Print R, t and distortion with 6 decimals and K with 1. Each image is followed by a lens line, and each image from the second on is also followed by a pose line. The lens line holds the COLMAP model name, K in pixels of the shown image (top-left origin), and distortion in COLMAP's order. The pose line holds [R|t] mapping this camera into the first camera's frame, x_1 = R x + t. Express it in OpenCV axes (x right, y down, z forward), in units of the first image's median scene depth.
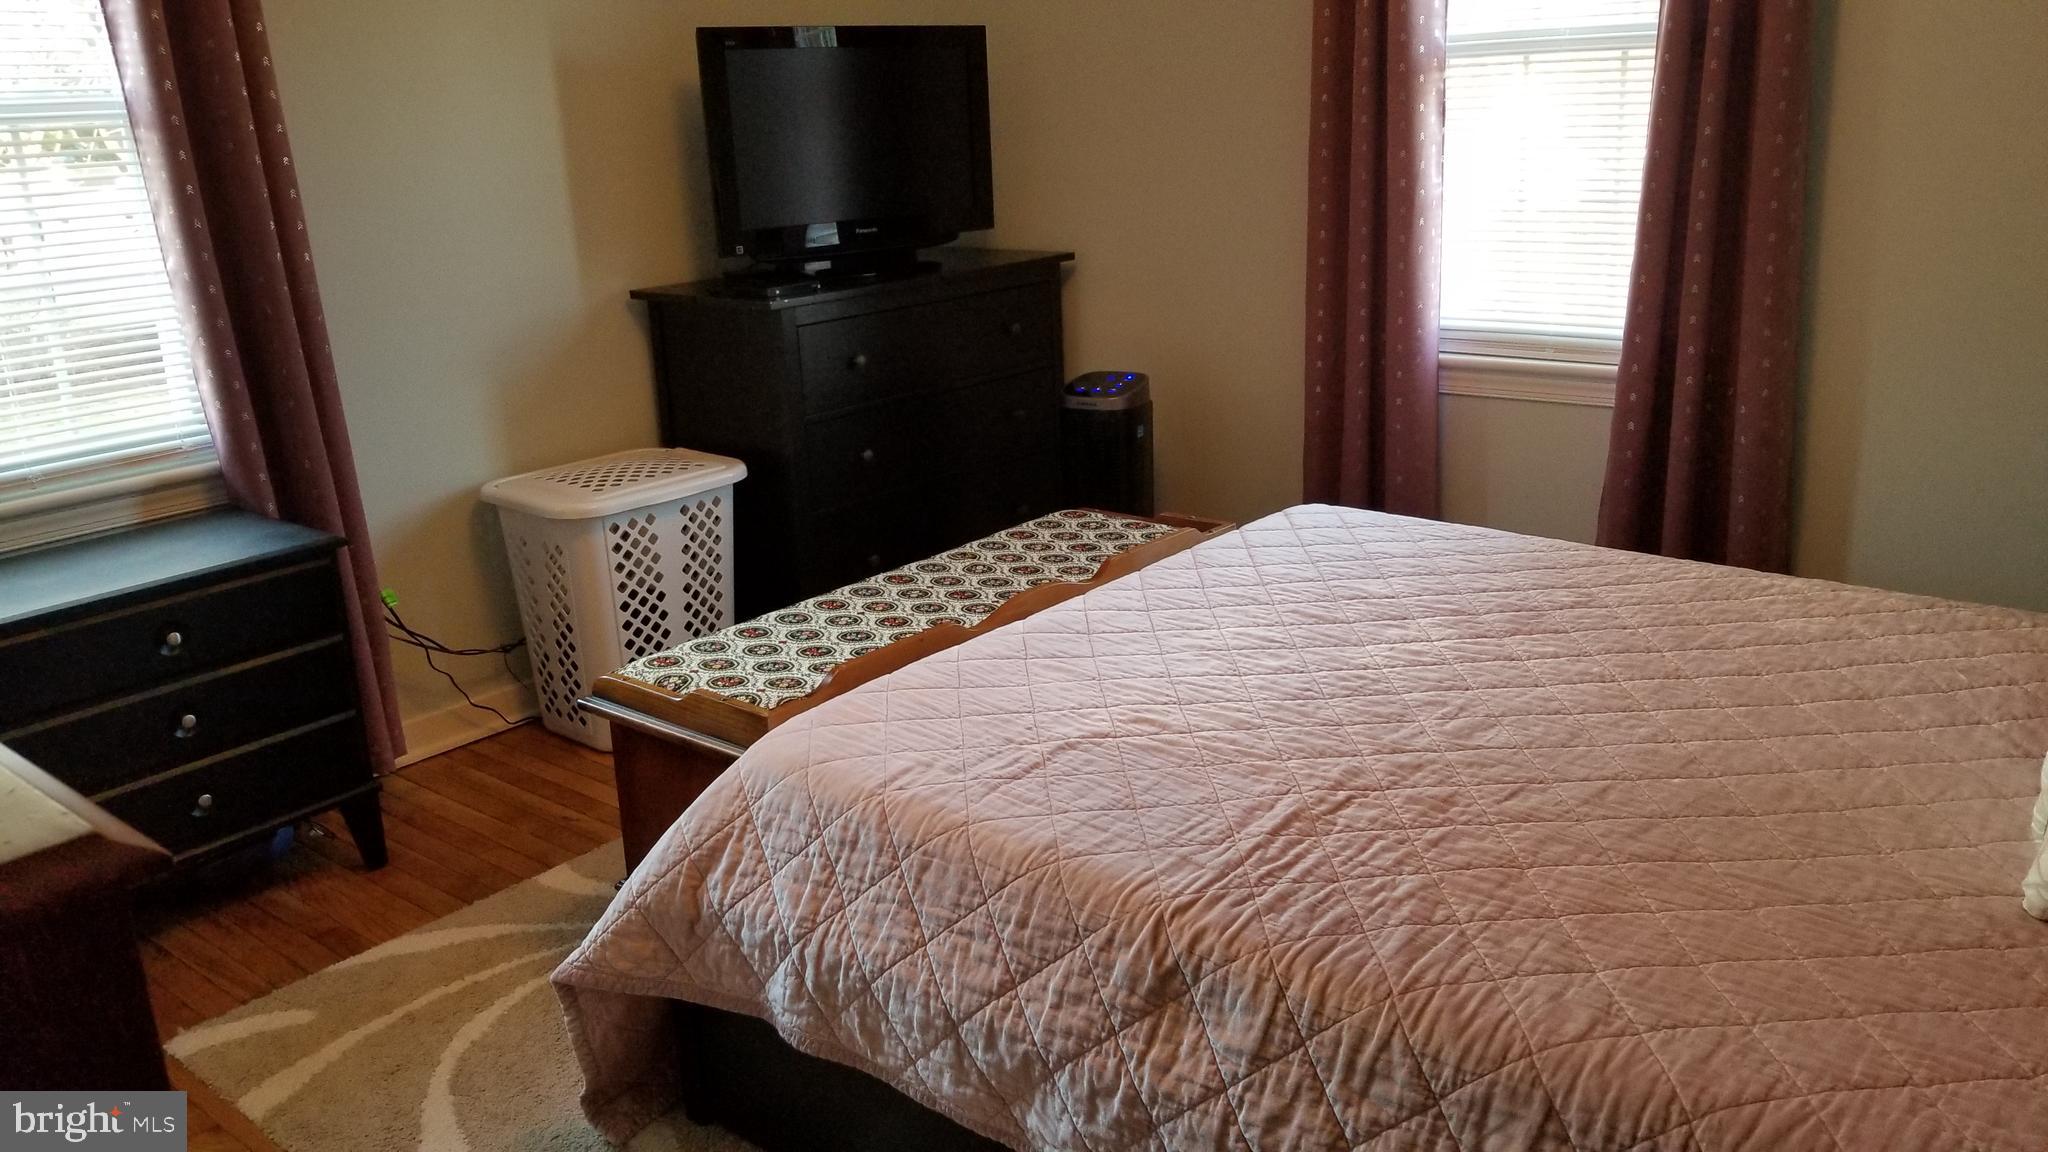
lens RADIAL K [[1601.3, 0, 1001.5], [0, 1601.3, 532.2], [0, 0, 1]] dist [0.091270, -0.115557]
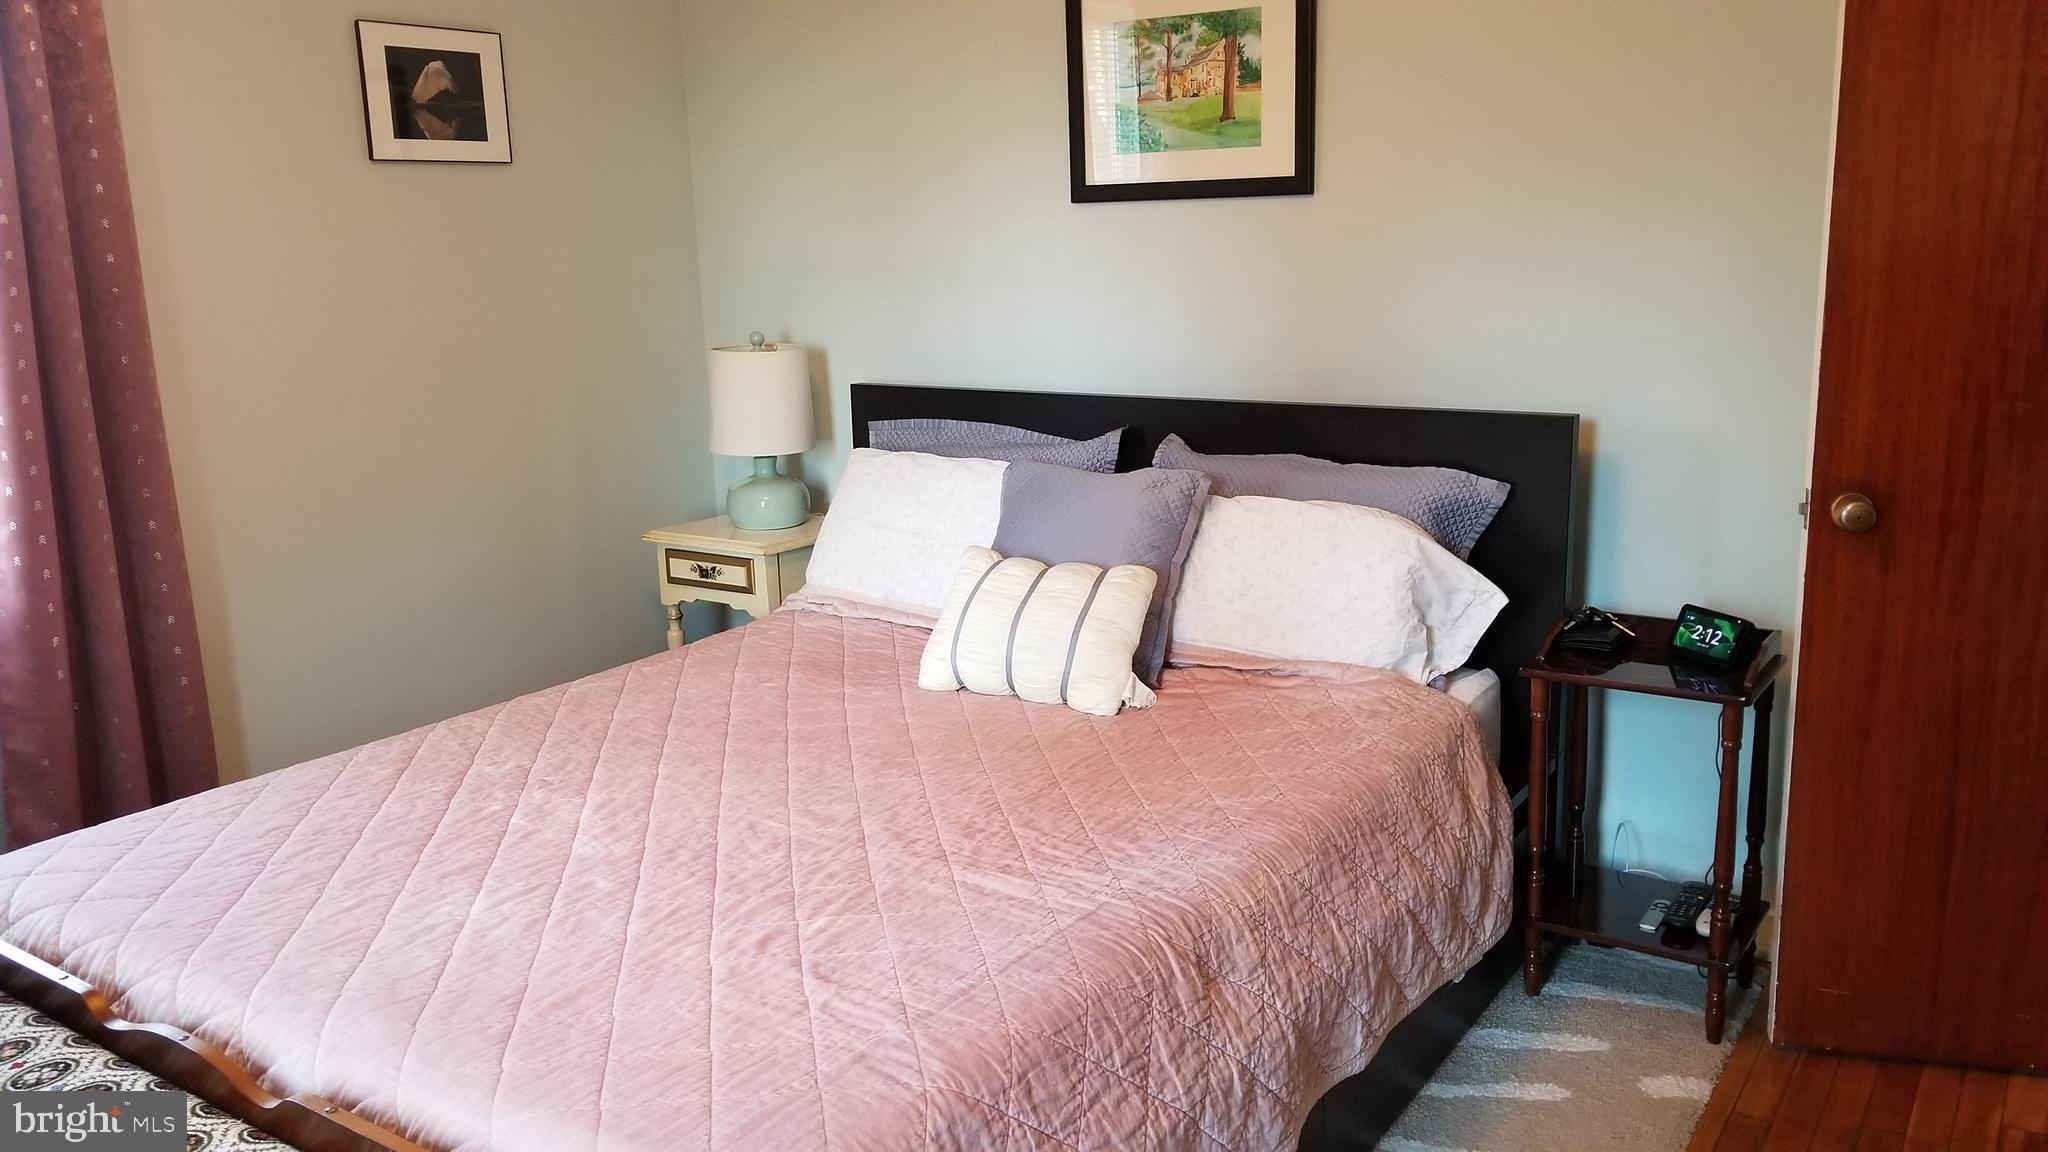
lens RADIAL K [[1601.3, 0, 1001.5], [0, 1601.3, 532.2], [0, 0, 1]] dist [0.091270, -0.115557]
pose [[-0.104939, -0.143398, 0.984086, -0.622343], [0.291713, 0.941581, 0.168312, -0.168208], [-0.950732, 0.304733, -0.056978, 0.683324]]
